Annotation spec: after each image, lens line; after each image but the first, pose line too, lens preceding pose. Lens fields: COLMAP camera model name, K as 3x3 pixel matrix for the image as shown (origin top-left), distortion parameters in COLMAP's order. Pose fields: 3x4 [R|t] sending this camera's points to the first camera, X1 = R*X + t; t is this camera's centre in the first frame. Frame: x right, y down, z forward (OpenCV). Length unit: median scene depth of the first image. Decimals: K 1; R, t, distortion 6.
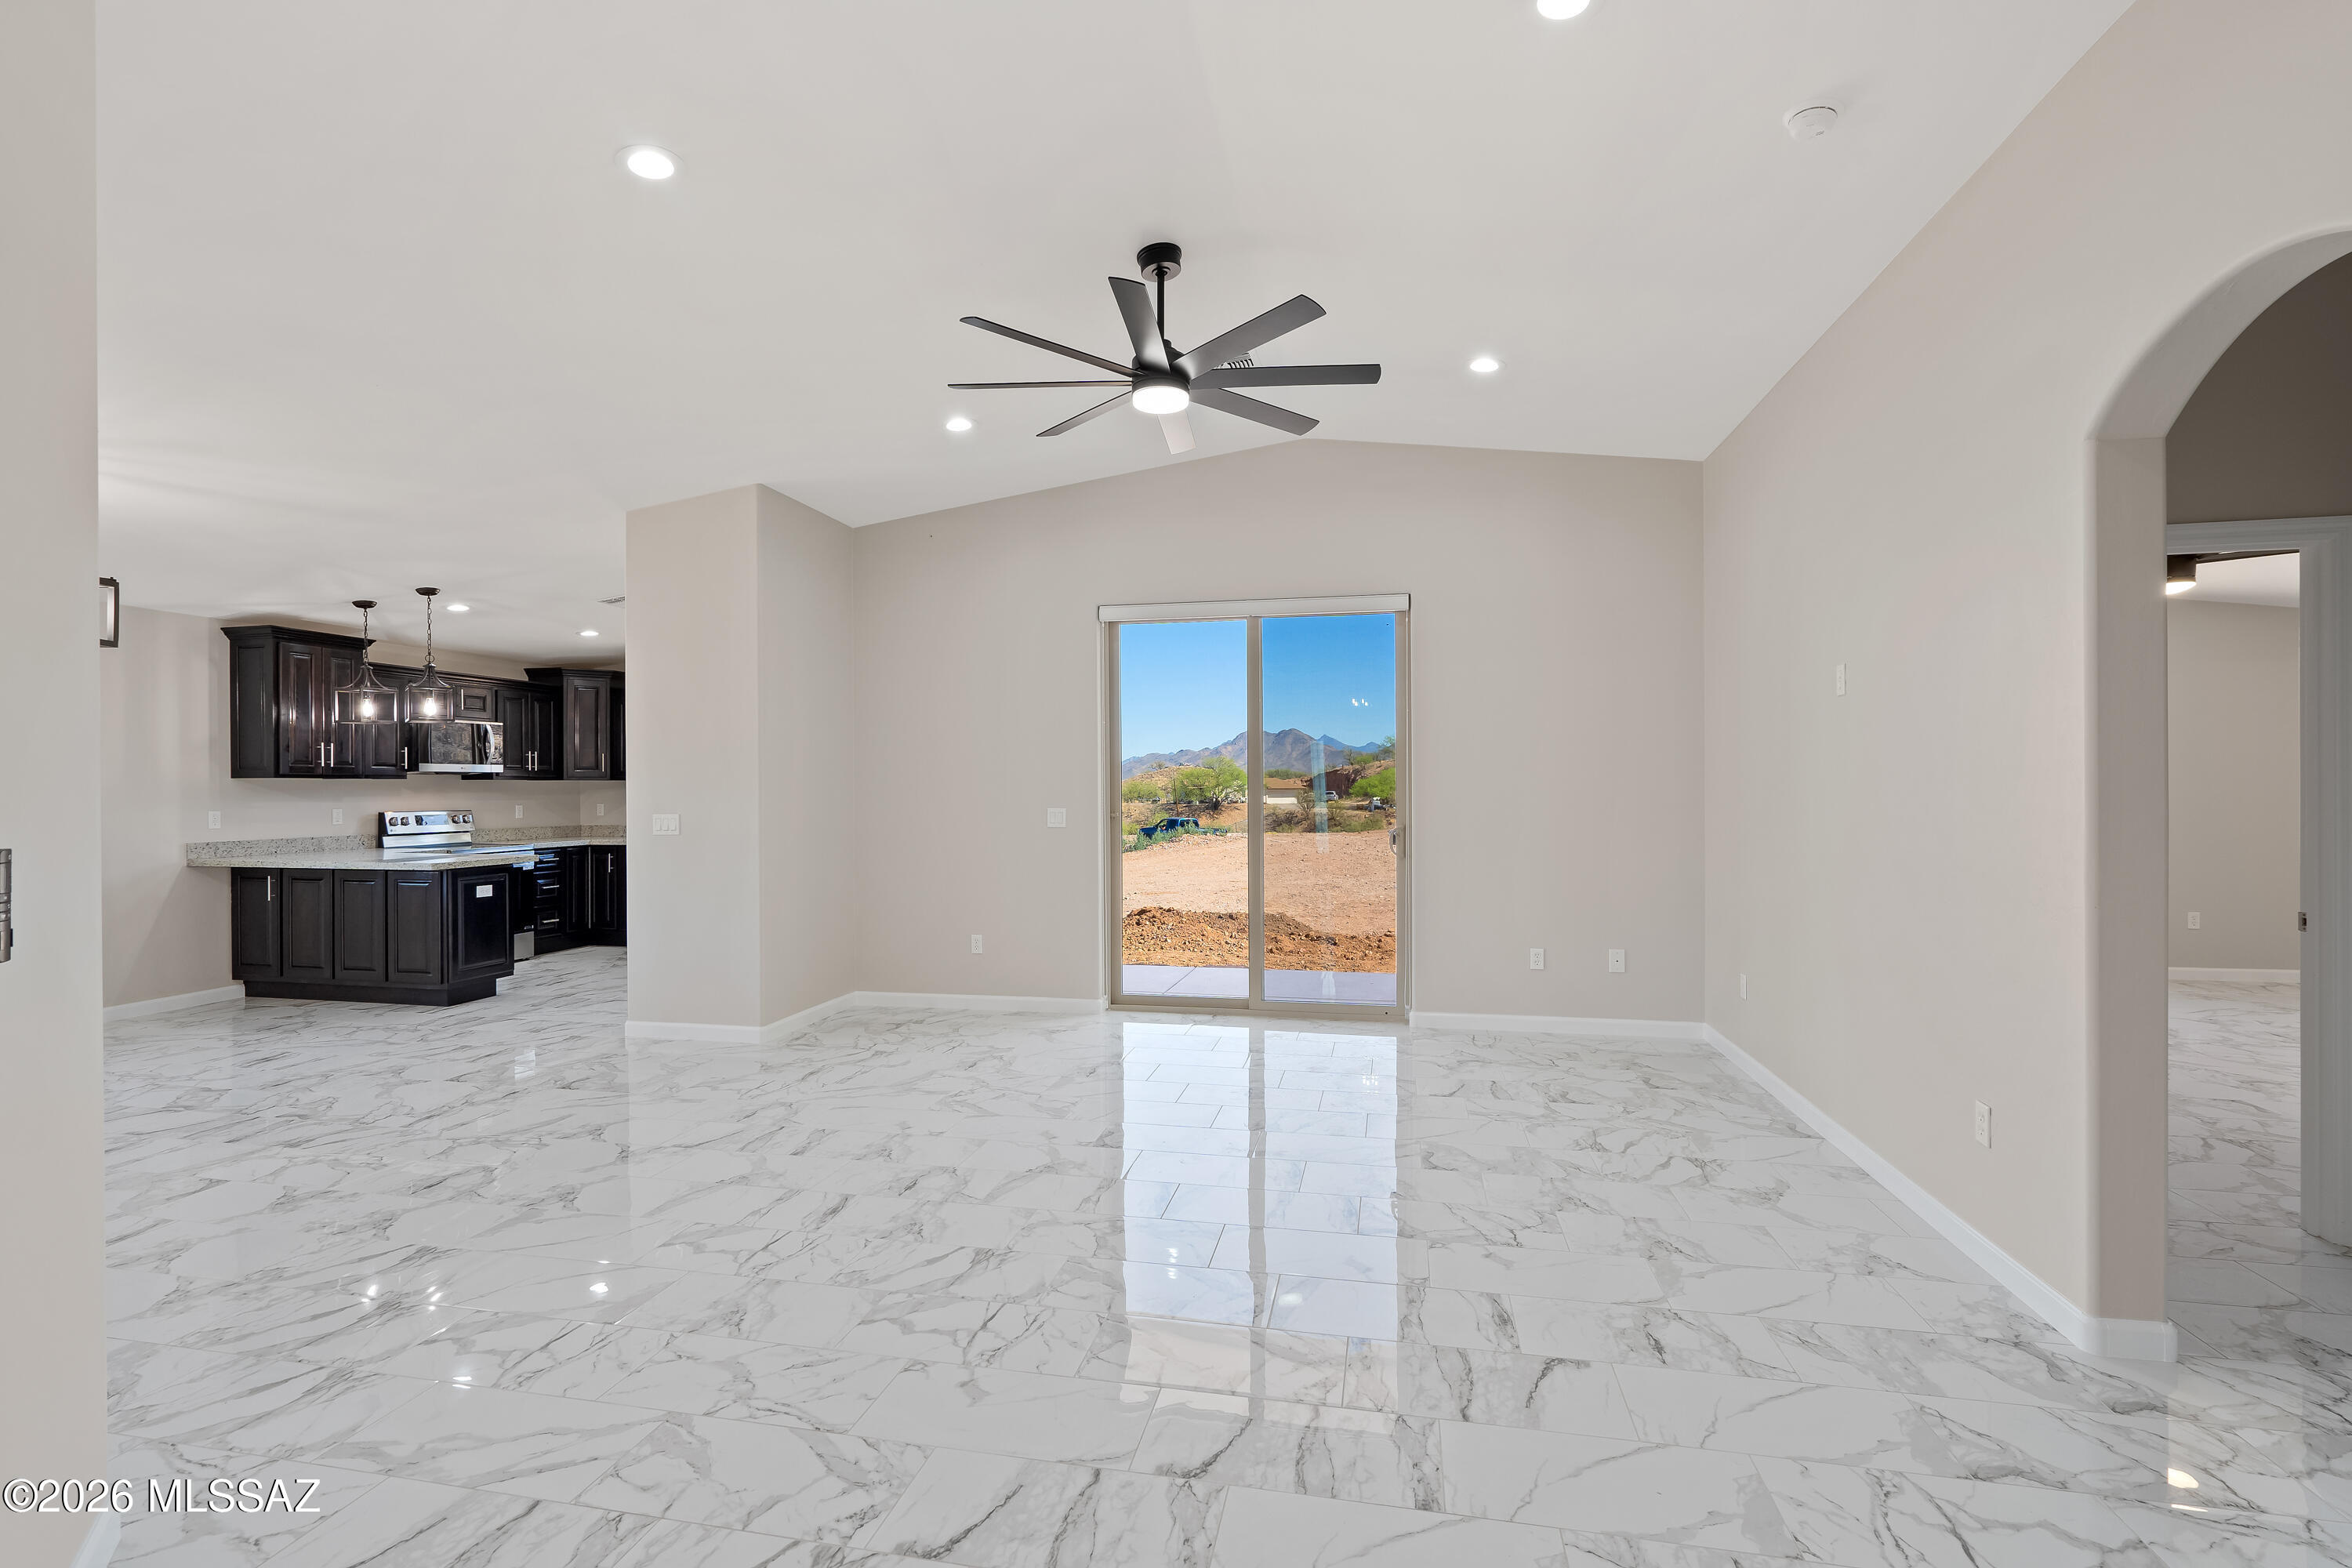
lens RADIAL K [[1066.2, 0, 1169.9], [0, 1066.2, 795.0], [0, 0, 1]] dist [-0.002114, 0.000002]
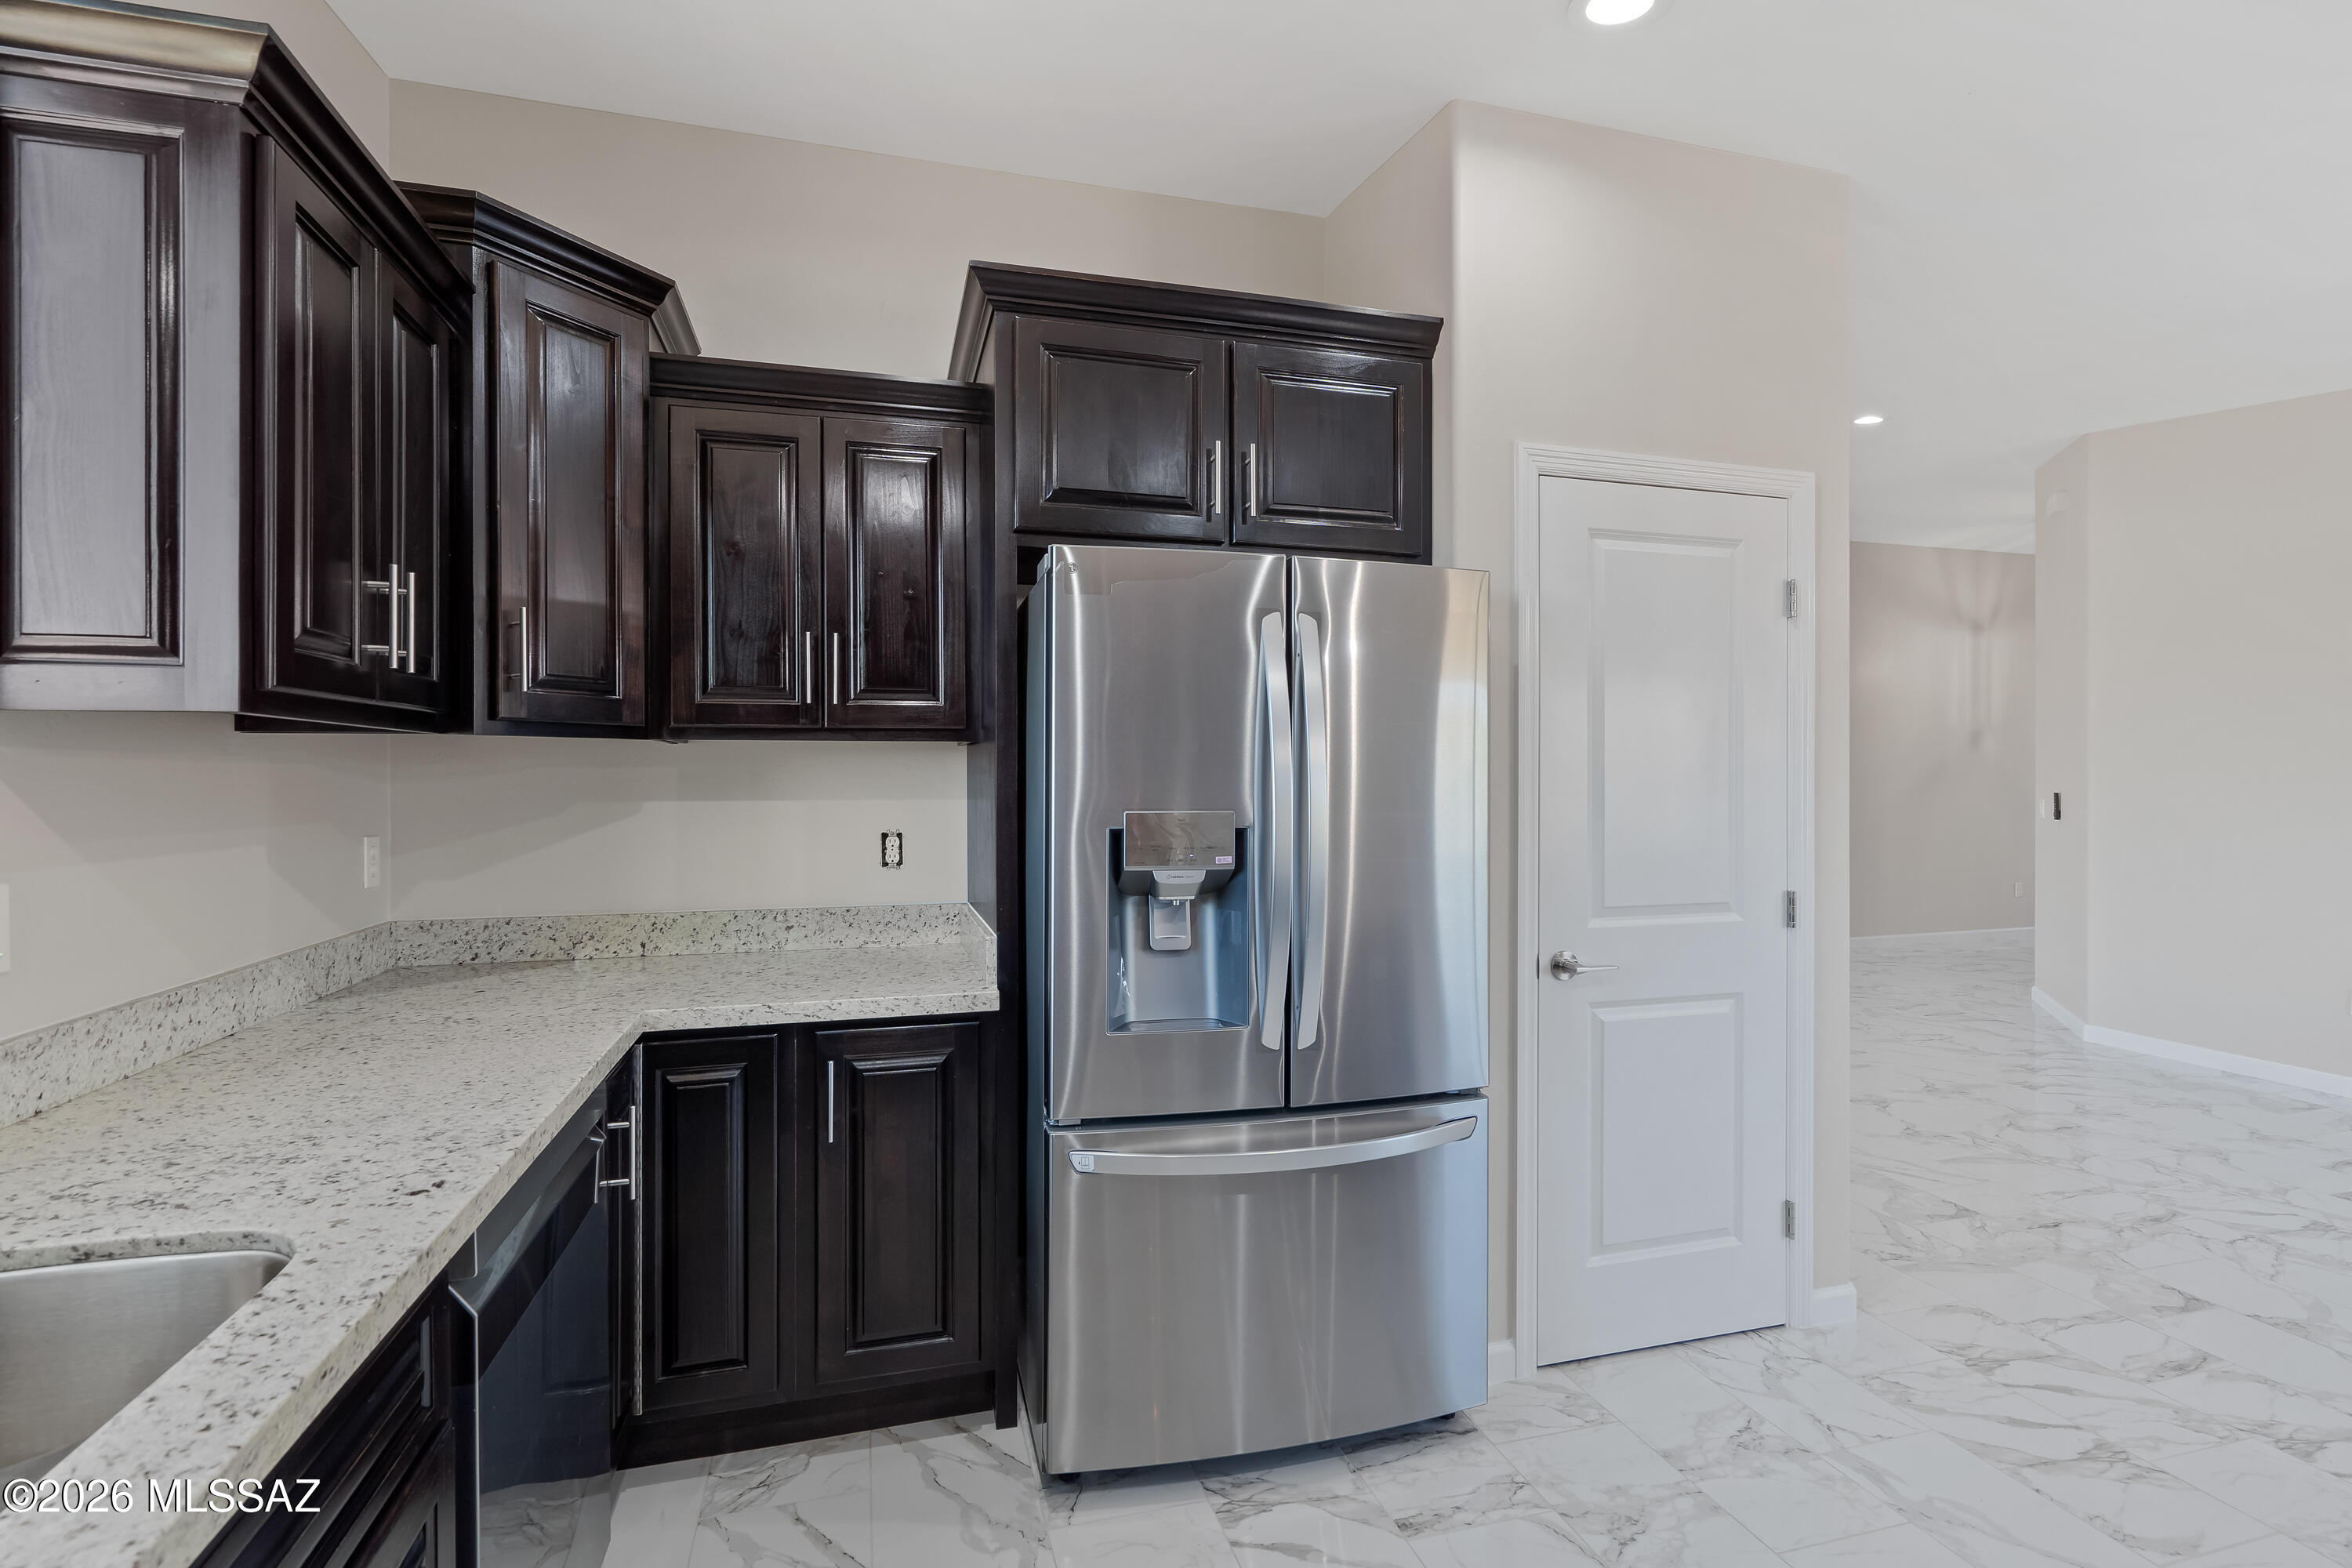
lens RADIAL K [[1071.3, 0, 1164.8], [0, 1071.3, 781.6], [0, 0, 1]] dist [-0.000761, 0.000160]
pose [[-0.465128, 0.000619, 0.885243, -0.849548], [0.008416, 0.999958, 0.003723, -0.009223], [-0.885203, 0.009182, -0.465114, 1.605962]]
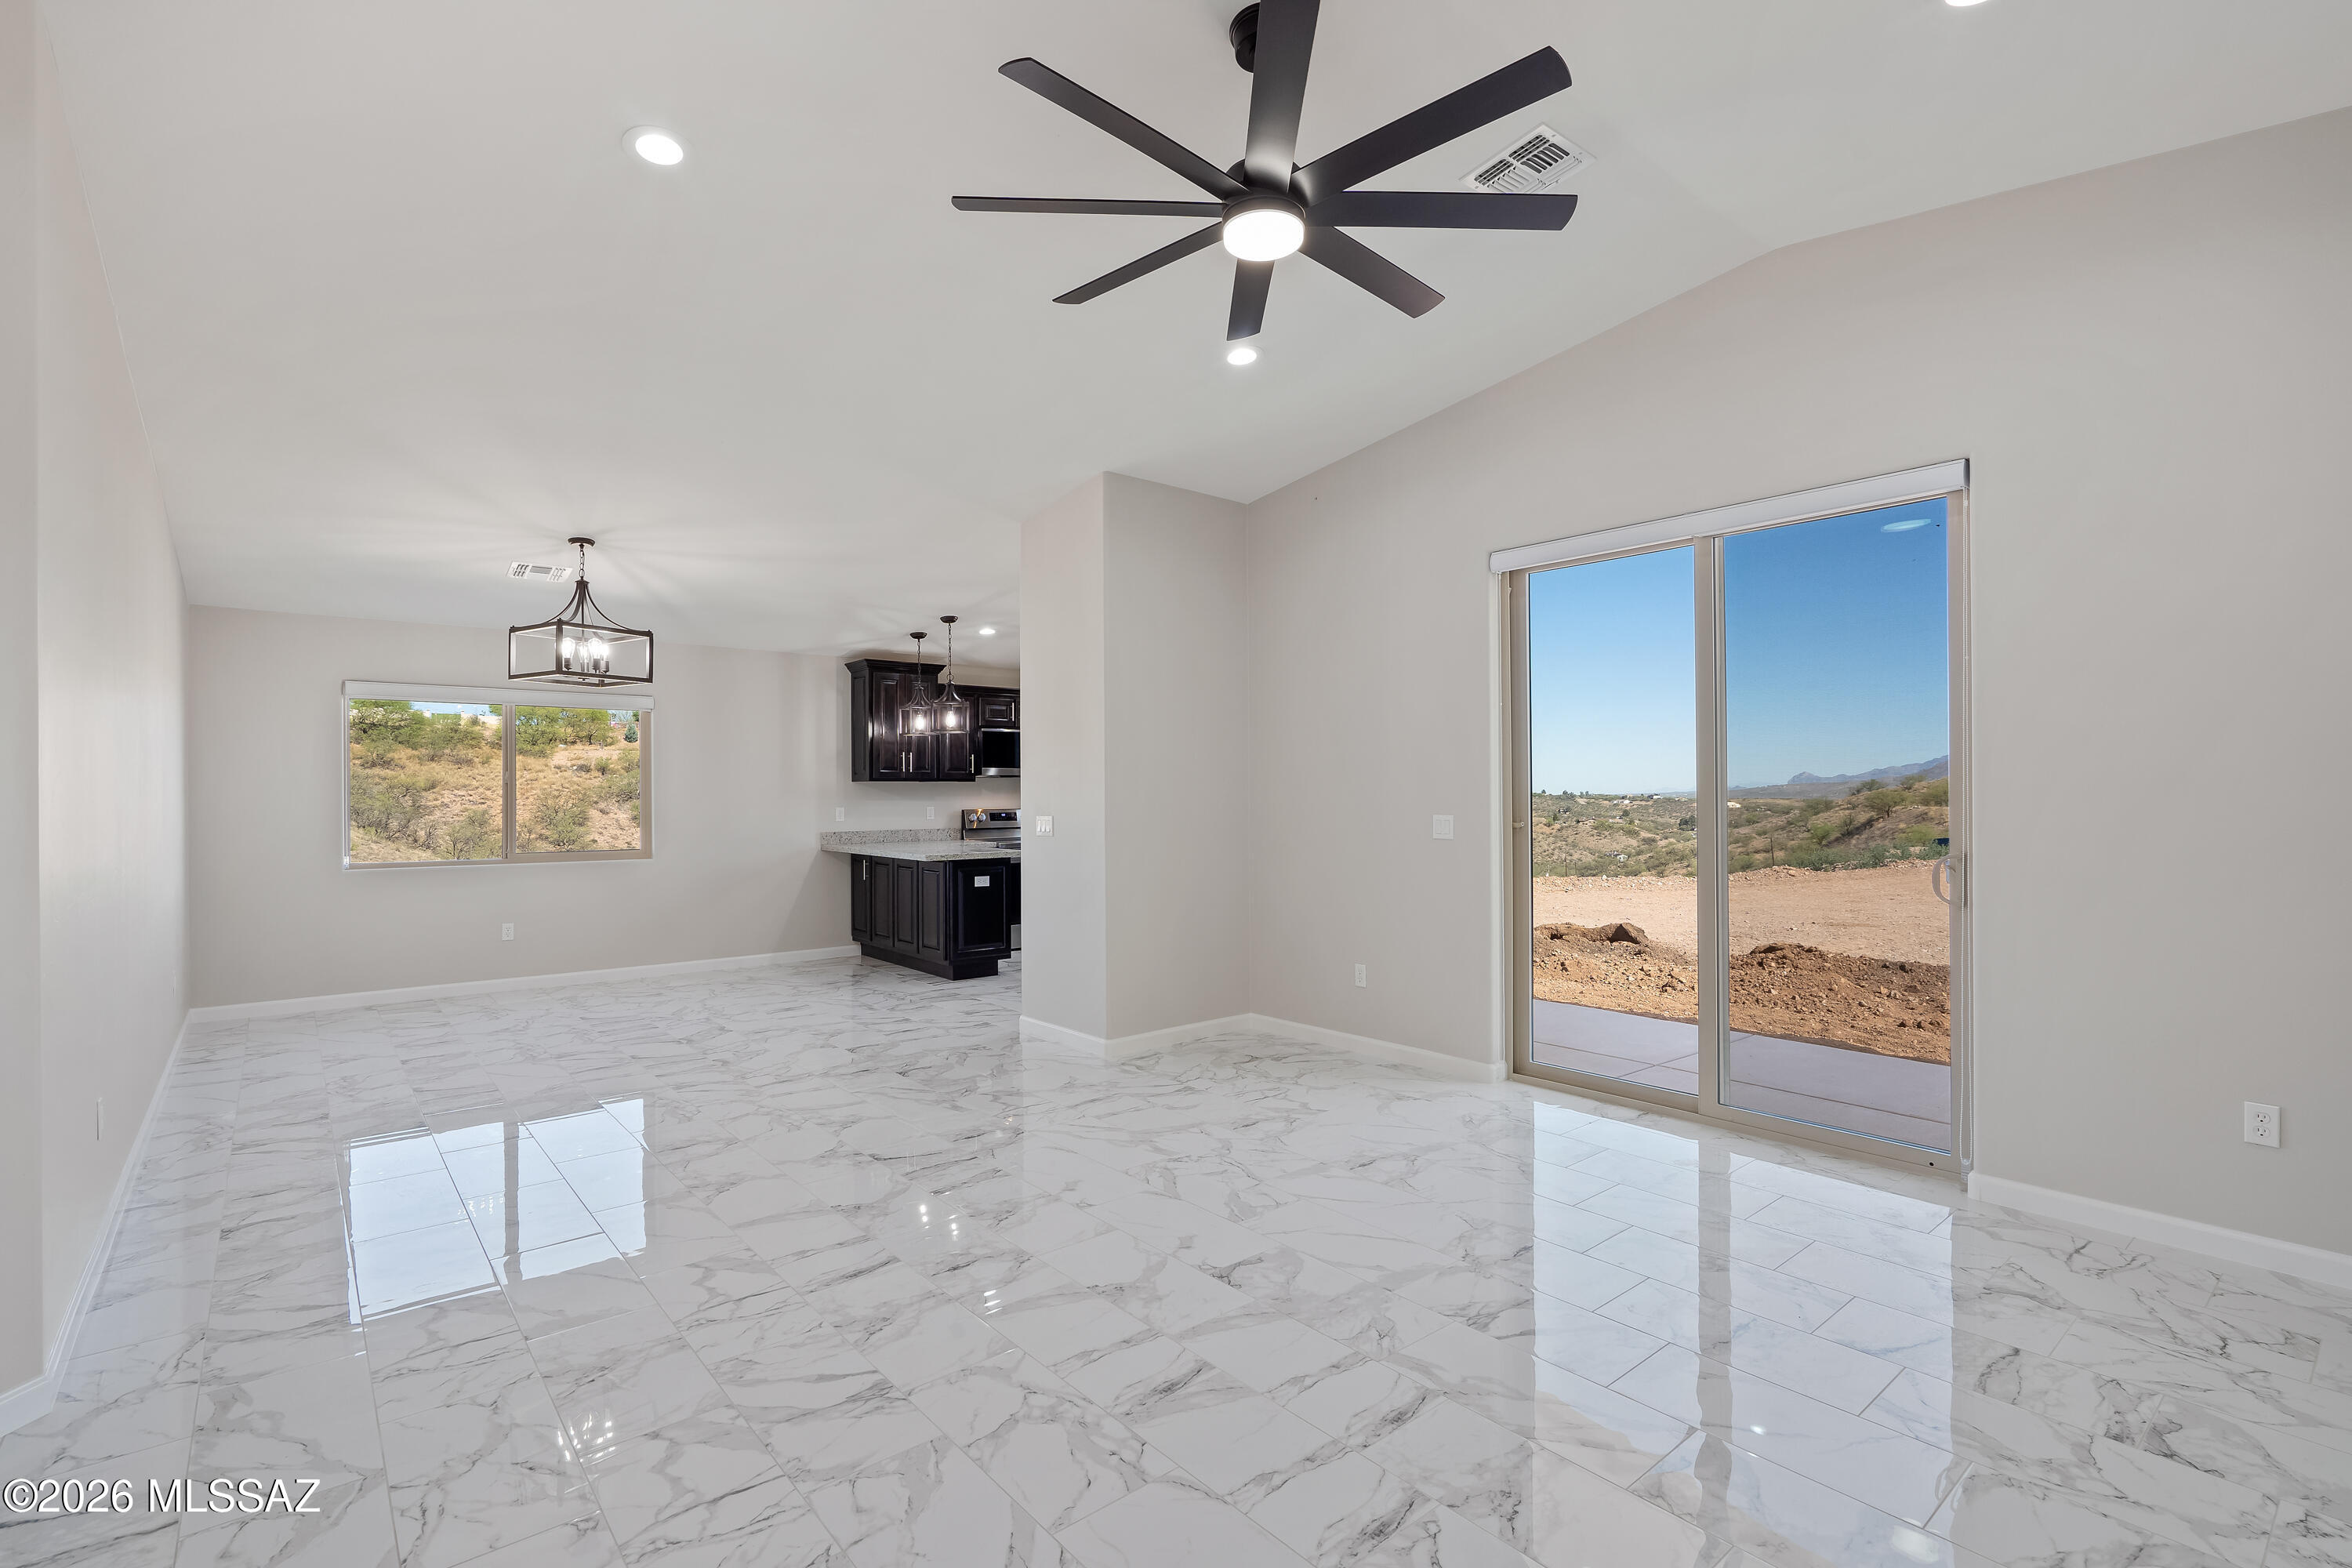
lens RADIAL K [[1074.1, 0, 1173.7], [0, 1074.1, 791.3], [0, 0, 1]] dist [-0.002375, 0.000554]
pose [[0.784907, 0.000890, -0.619613, 0.275216], [-0.003173, 0.999992, -0.002583, -0.003040], [0.619606, 0.003994, 0.784903, 0.296732]]
